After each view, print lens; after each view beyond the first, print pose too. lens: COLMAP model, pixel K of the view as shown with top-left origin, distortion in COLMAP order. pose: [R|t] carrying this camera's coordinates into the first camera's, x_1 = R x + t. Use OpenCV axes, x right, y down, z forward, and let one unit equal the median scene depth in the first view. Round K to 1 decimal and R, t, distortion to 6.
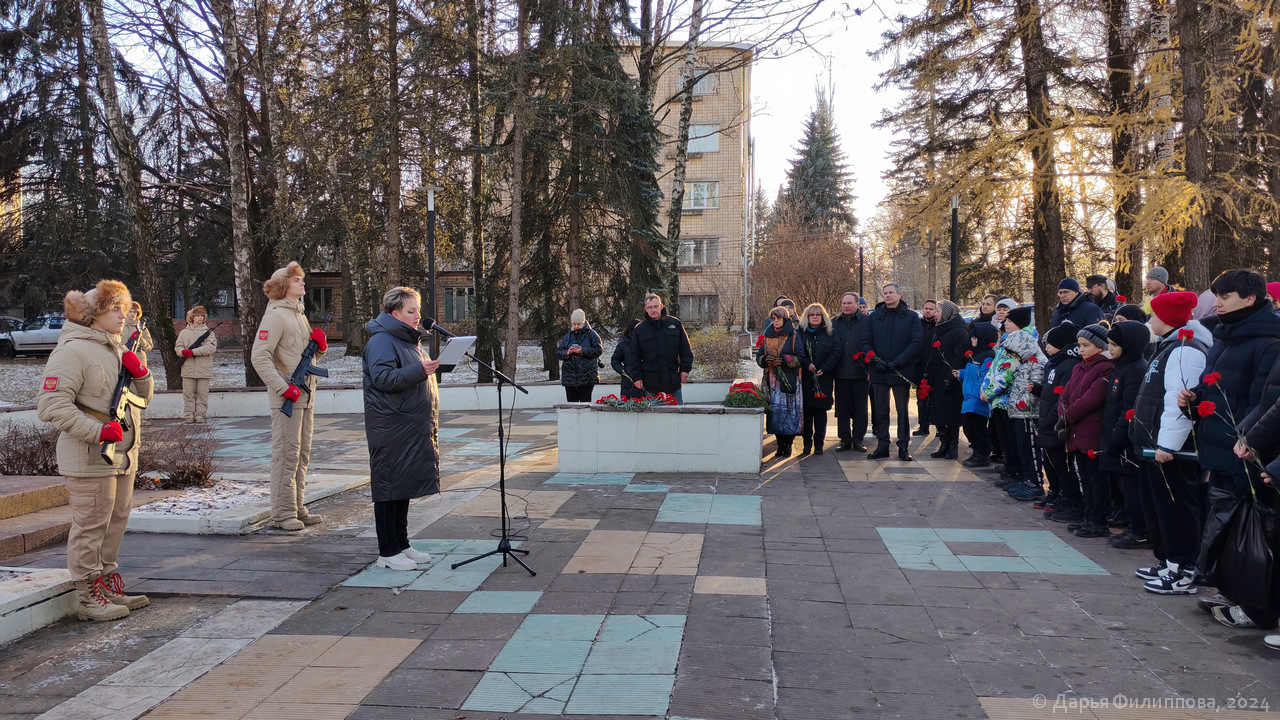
lens RADIAL K [[952.9, 0, 636.3], [0, 952.9, 366.9], [0, 0, 1]] dist [0.002140, -0.000223]
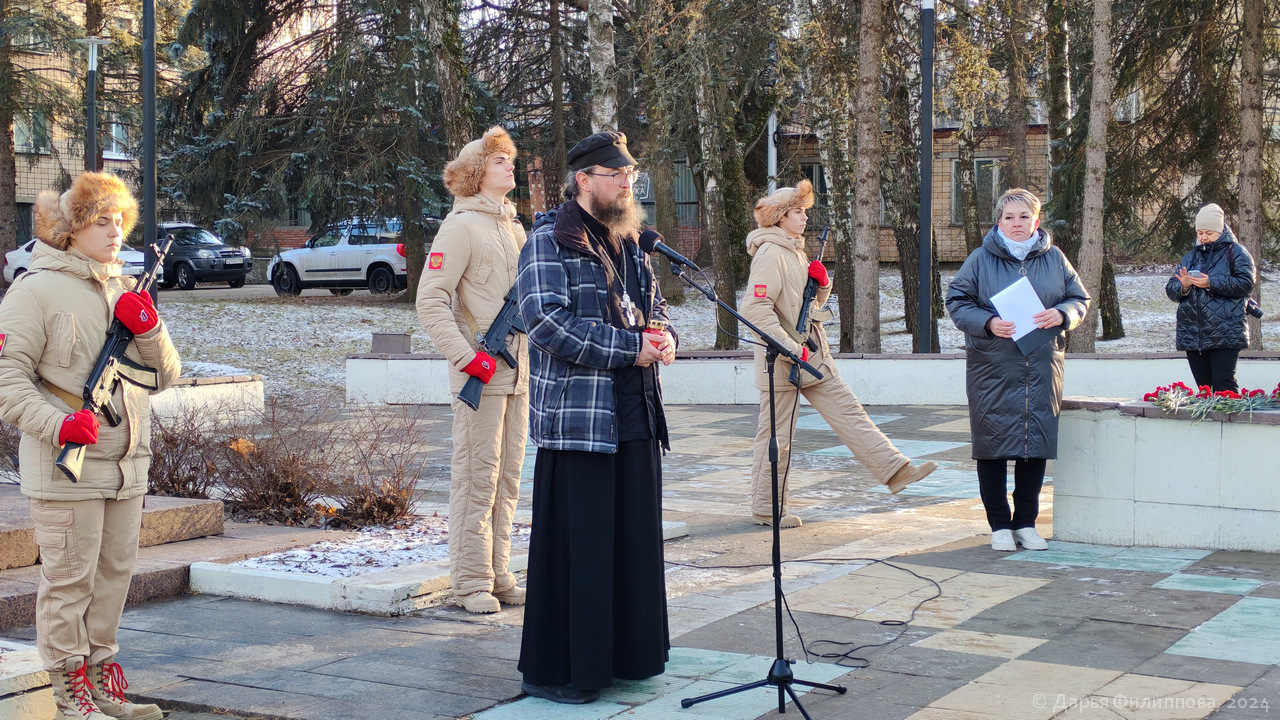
lens RADIAL K [[1898.6, 0, 646.5], [0, 1898.6, 354.1], [0, 0, 1]] dist [0.202871, -1.010610]
pose [[0.915763, 0.018854, -0.401277, 0.174159], [-0.010828, 0.999694, 0.022260, -0.005420], [0.401574, -0.016040, 0.915686, 0.026761]]
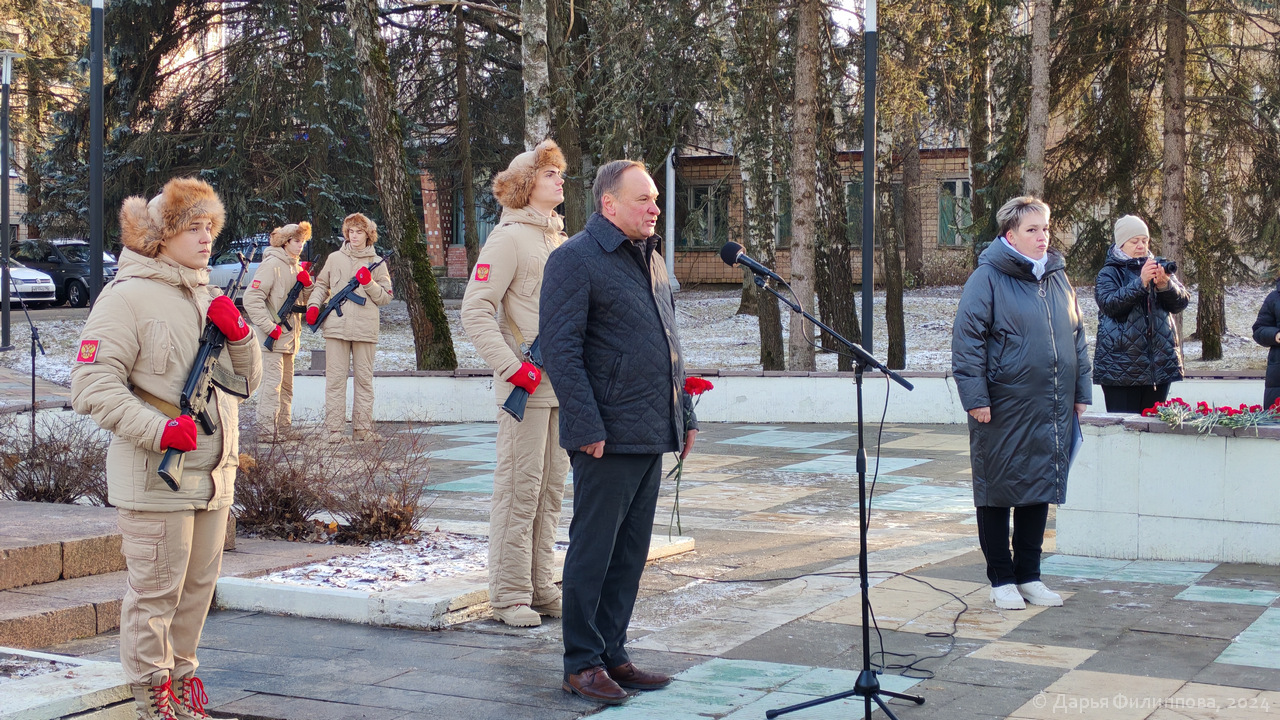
lens RADIAL K [[1894.7, 0, 640.0], [0, 1894.7, 360.0], [0, 0, 1]] dist [0.196572, -0.958242]
pose [[0.936755, 0.018689, -0.349487, 0.088100], [-0.014831, 0.999796, 0.013710, 0.000361], [0.349672, -0.007660, 0.936841, -0.006525]]
